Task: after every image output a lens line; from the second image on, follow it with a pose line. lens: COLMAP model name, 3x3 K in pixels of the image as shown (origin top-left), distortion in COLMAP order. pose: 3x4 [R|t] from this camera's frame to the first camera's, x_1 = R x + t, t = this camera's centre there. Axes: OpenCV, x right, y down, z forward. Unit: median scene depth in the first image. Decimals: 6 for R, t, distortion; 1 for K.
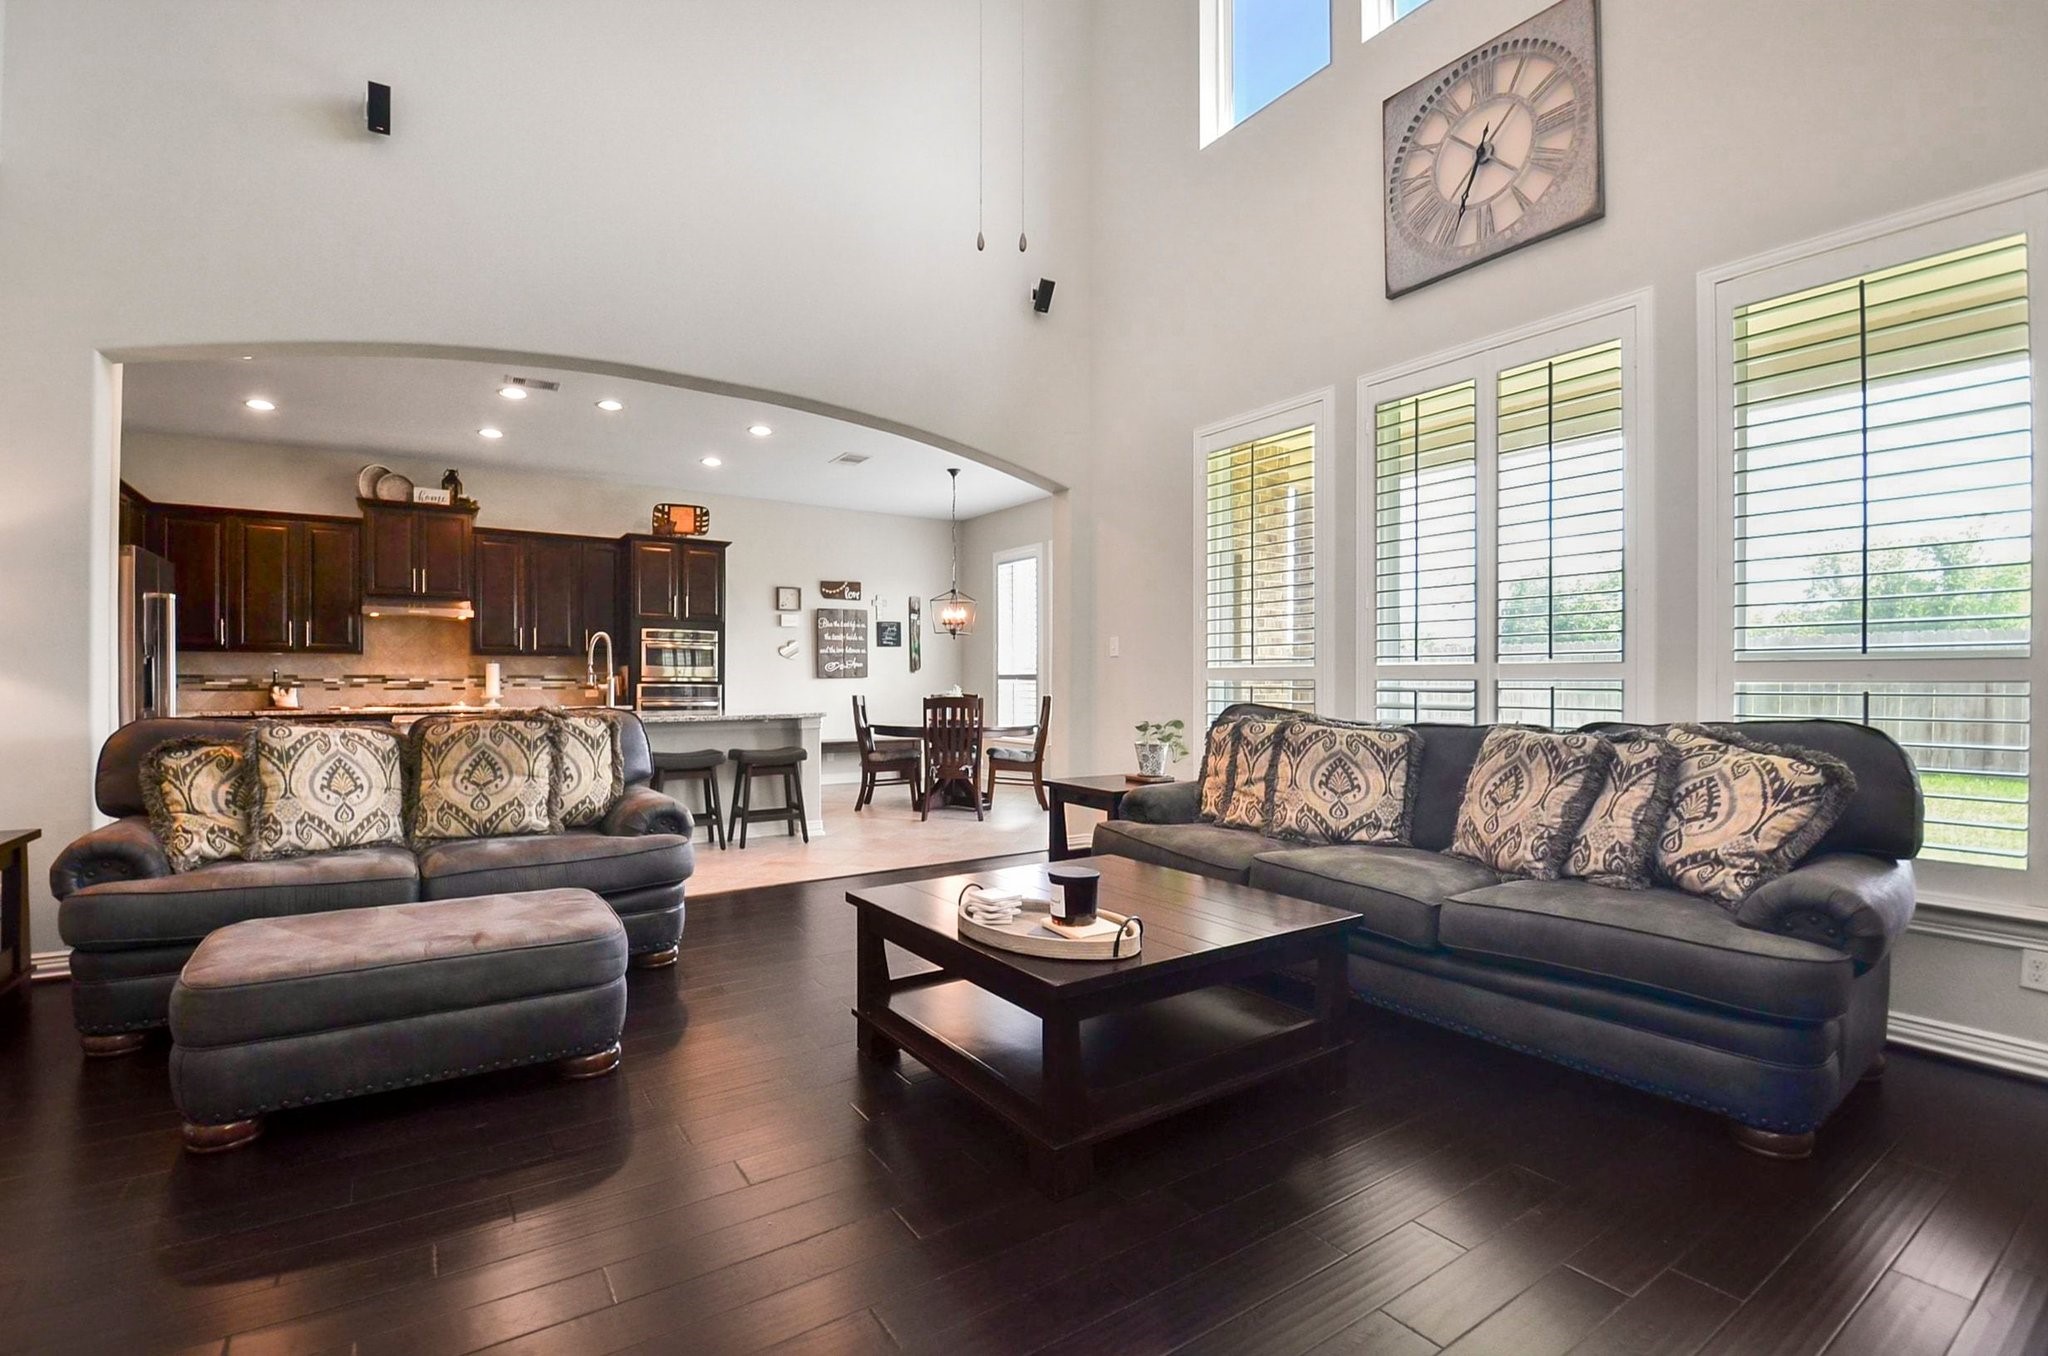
lens RADIAL K [[904.3, 0, 999.9], [0, 904.3, 679.8], [0, 0, 1]] dist [0.044236, -0.051902]
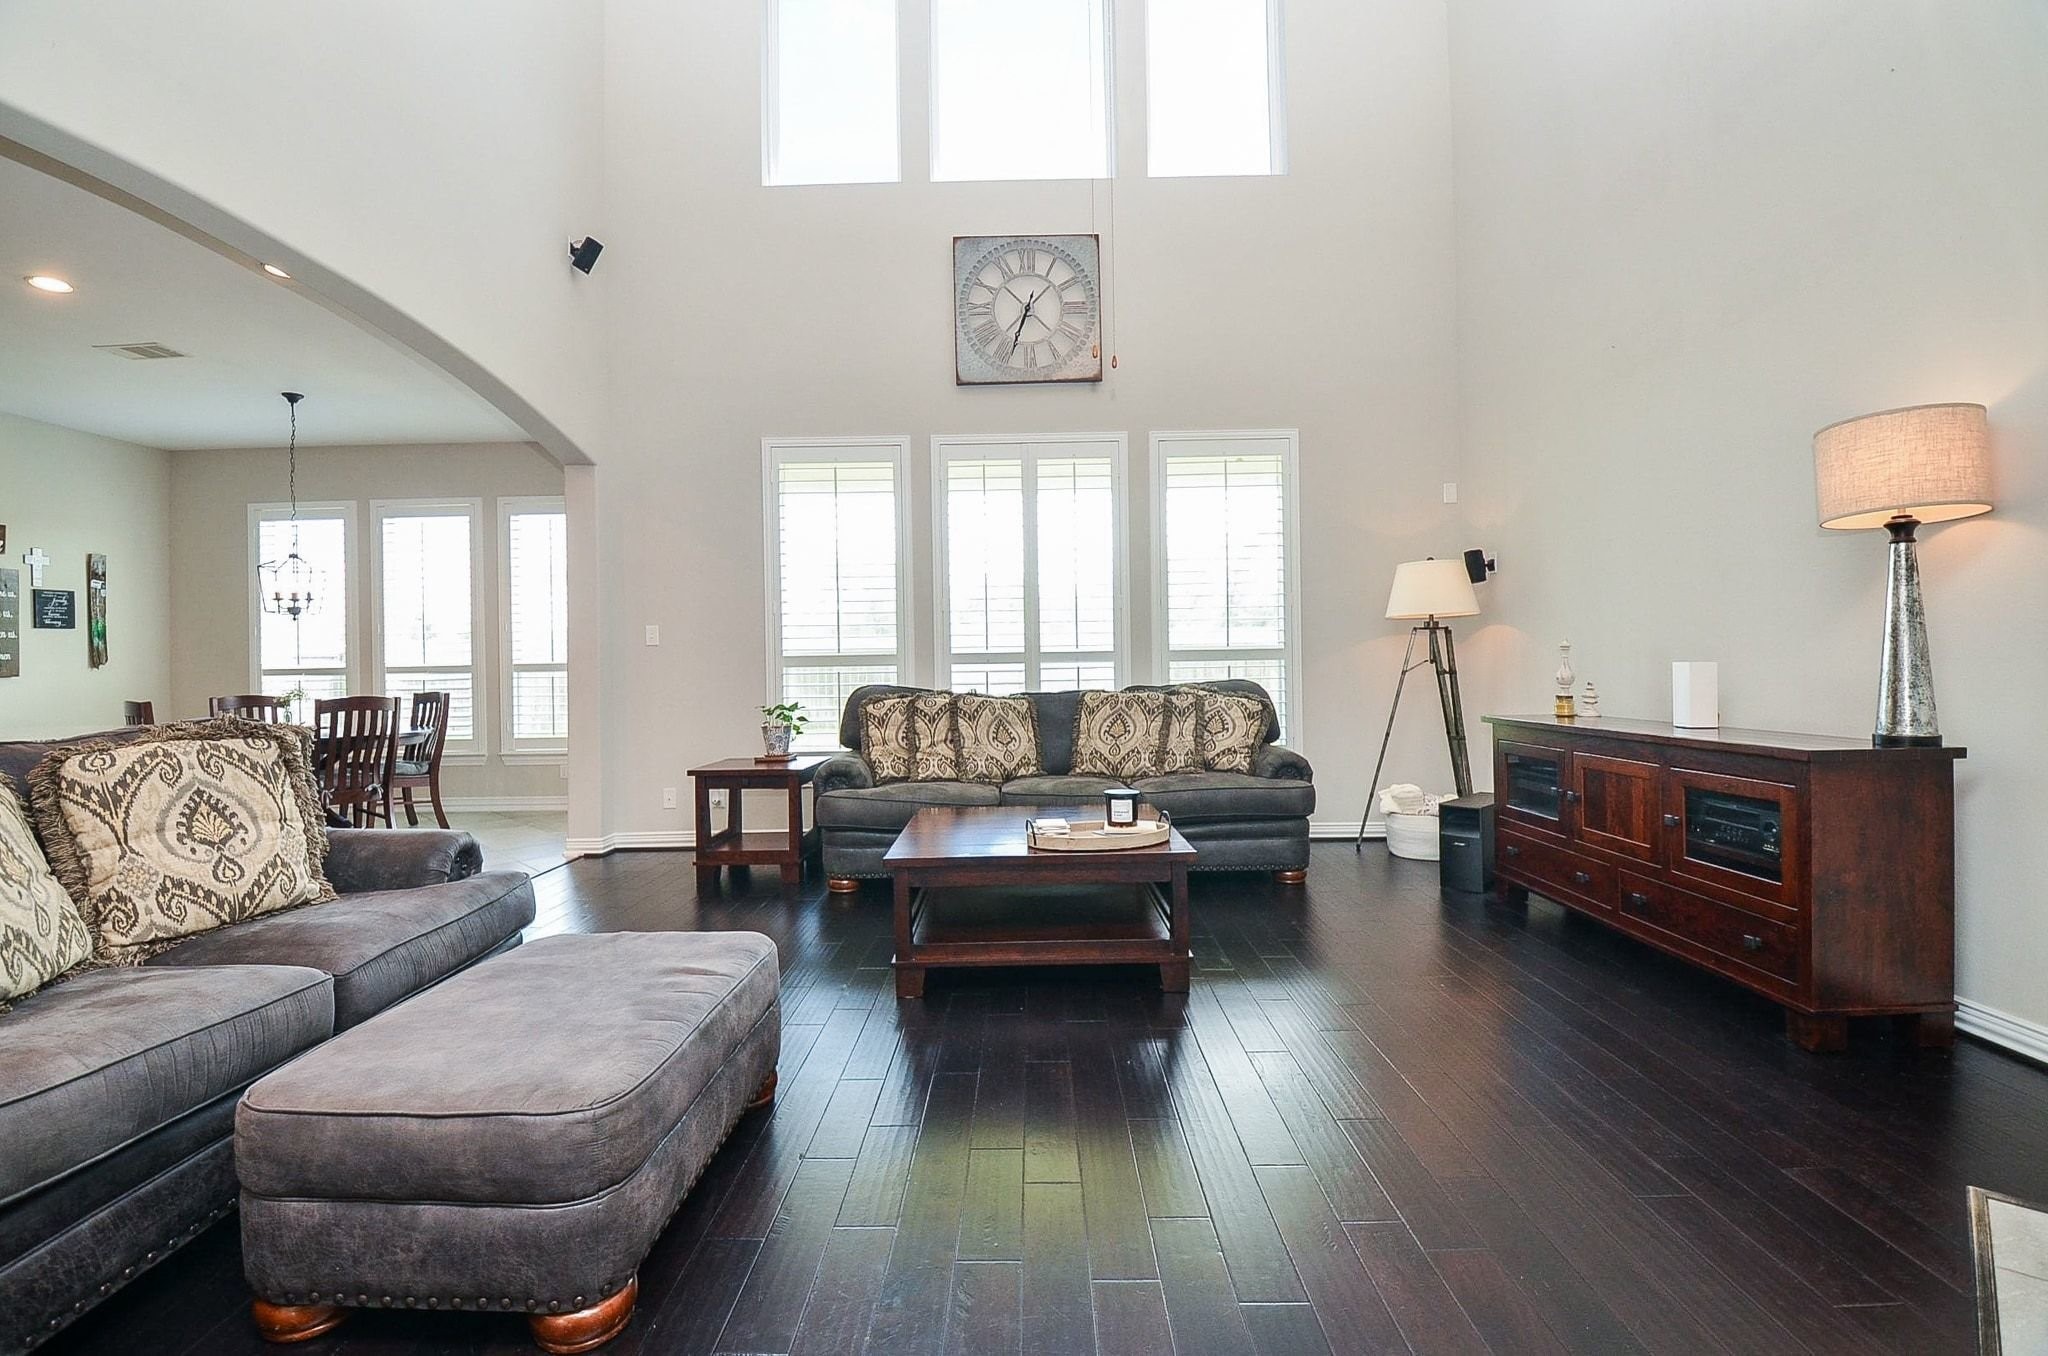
lens RADIAL K [[913.9, 0, 1013.5], [0, 913.9, 668.0], [0, 0, 1]] dist [0.022566, -0.025466]
pose [[0.564069, -0.012779, 0.825628, -0.747671], [0.016795, 0.999851, 0.004001, 0.001809], [-0.825557, 0.011609, 0.564200, 0.185908]]
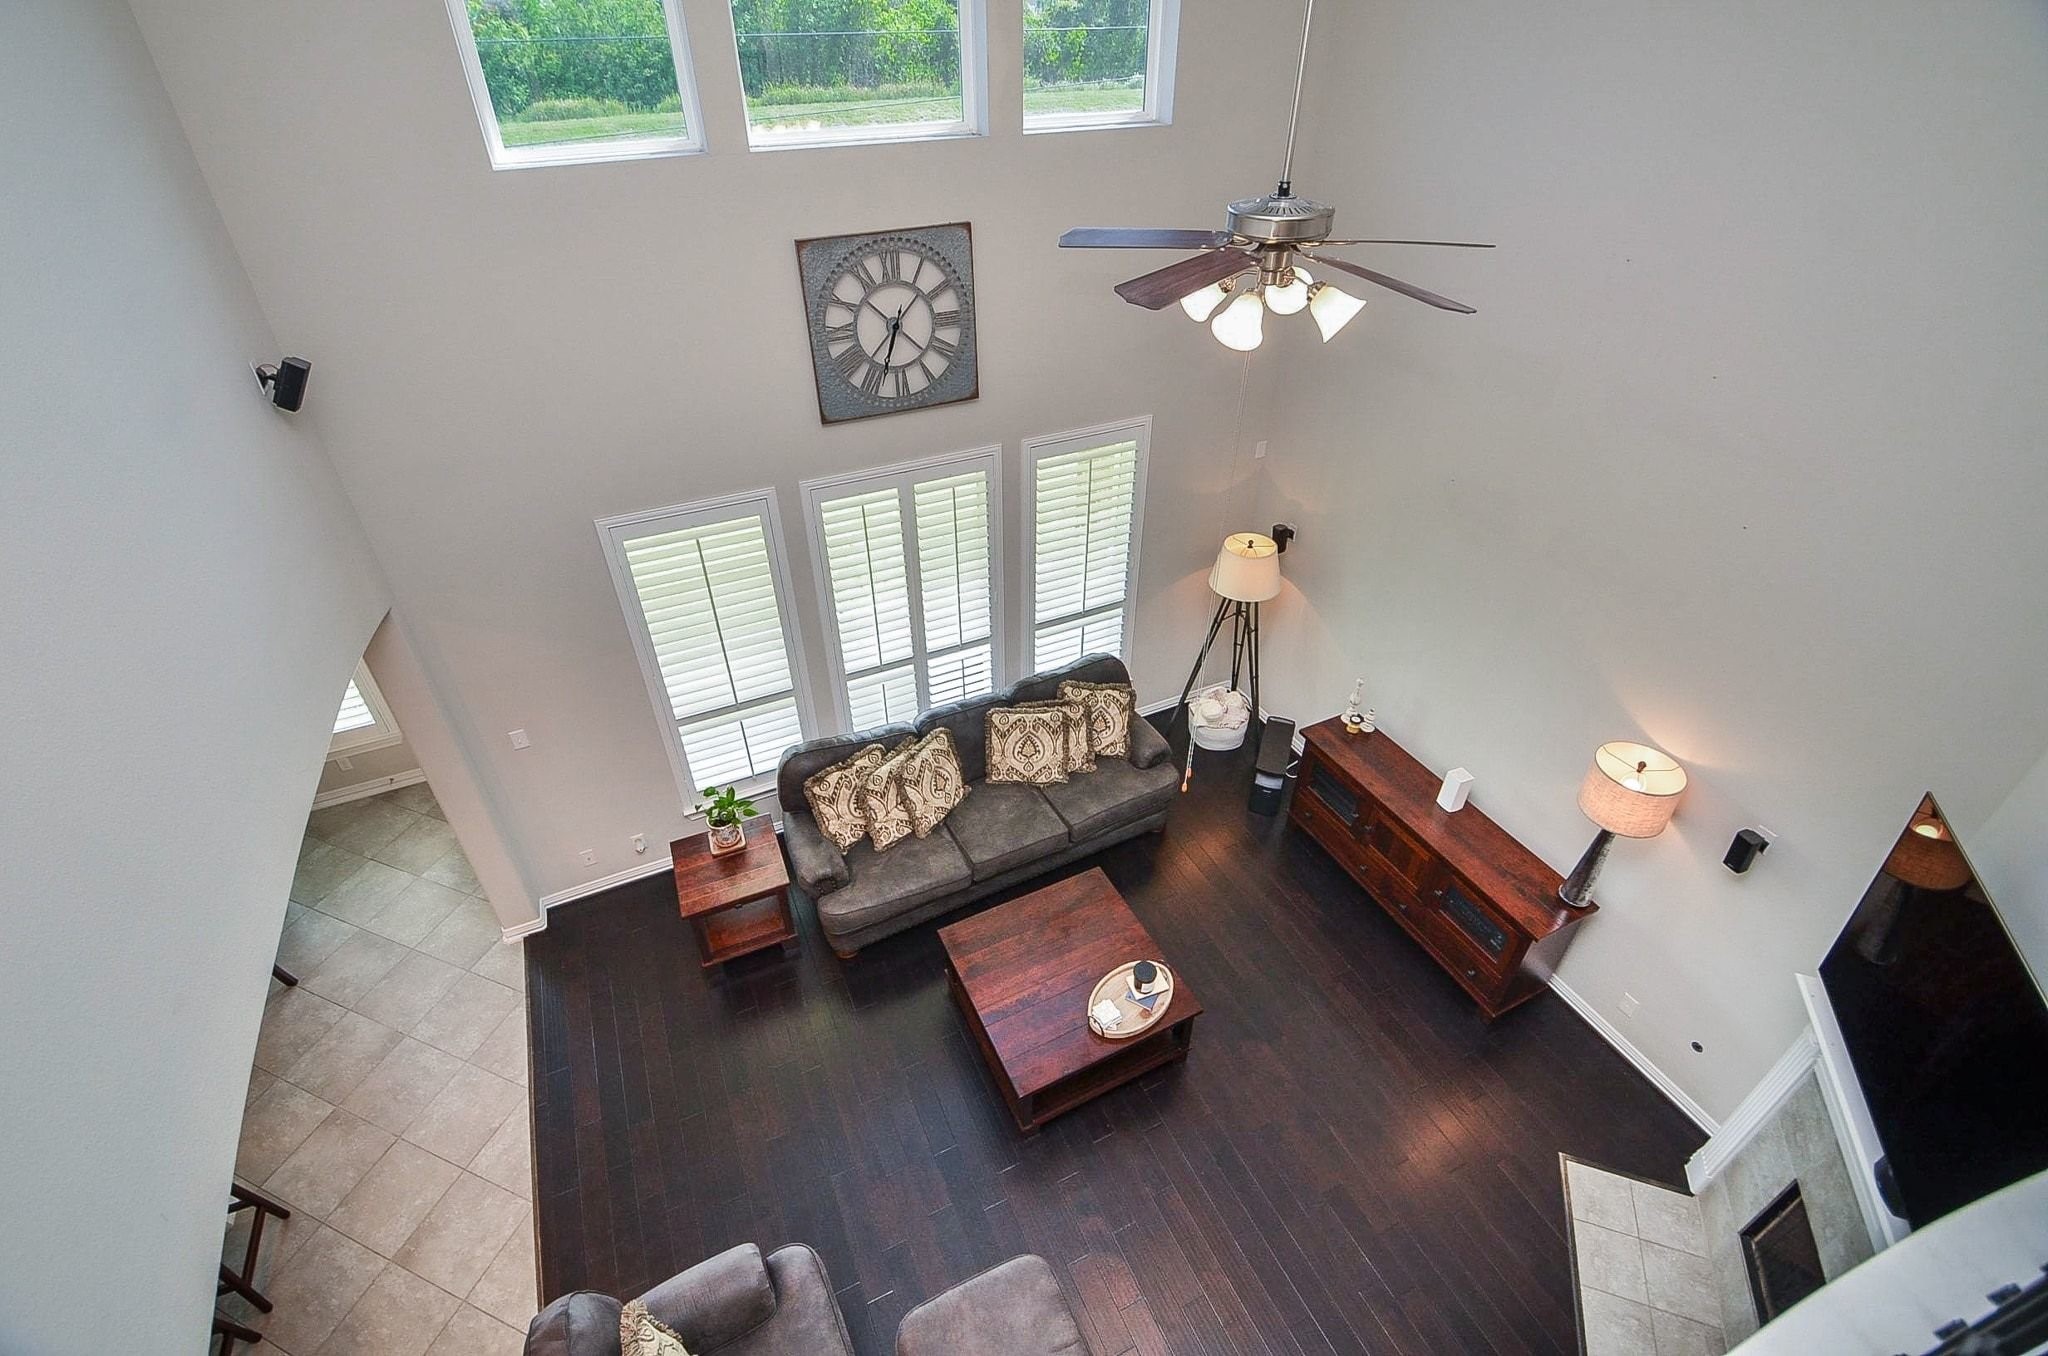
lens RADIAL K [[913.9, 0, 1013.5], [0, 913.9, 668.0], [0, 0, 1]] dist [0.022566, -0.025466]
pose [[0.144408, -0.592232, 0.792722, -0.741867], [0.005060, 0.801550, 0.597906, -0.979979], [-0.989505, -0.082332, 0.118747, 0.670299]]
